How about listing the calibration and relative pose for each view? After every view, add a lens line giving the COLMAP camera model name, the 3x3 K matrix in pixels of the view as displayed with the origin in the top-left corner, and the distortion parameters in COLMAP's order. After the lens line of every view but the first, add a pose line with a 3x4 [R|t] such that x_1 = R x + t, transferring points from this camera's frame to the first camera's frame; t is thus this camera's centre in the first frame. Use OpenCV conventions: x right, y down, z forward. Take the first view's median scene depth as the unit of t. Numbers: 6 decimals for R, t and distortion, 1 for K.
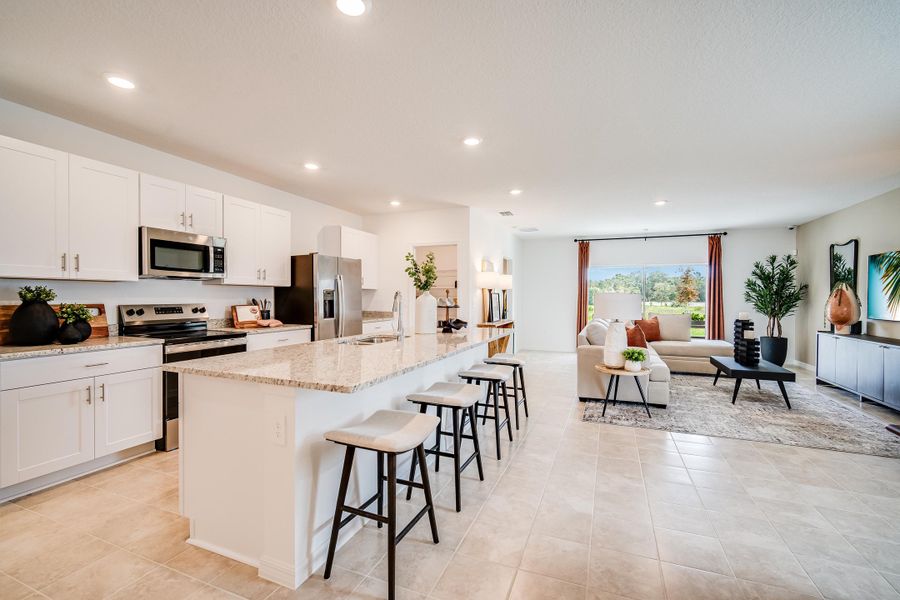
lens RADIAL K [[392.3, 0, 450.0], [0, 392.3, 300.0], [0, 0, 1]] dist [-0.018529, 0.007516]
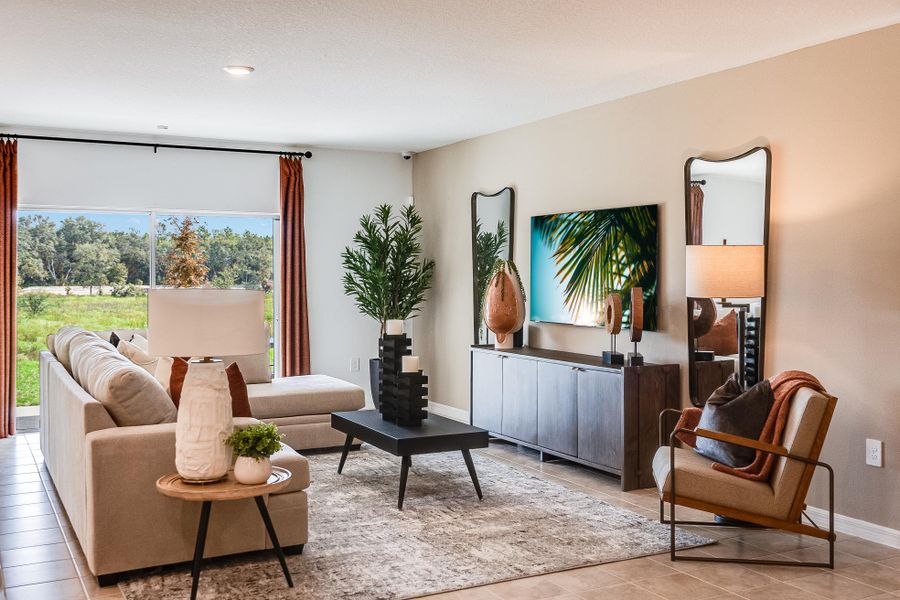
lens RADIAL K [[905.9, 0, 450.0], [0, 905.9, 300.0], [0, 0, 1]] dist [0.014405, -0.001639]
pose [[0.642234, -0.024621, 0.766113, -0.104259], [0.009513, 0.999663, 0.024152, -0.023930], [-0.766450, -0.008223, 0.642252, 0.230262]]
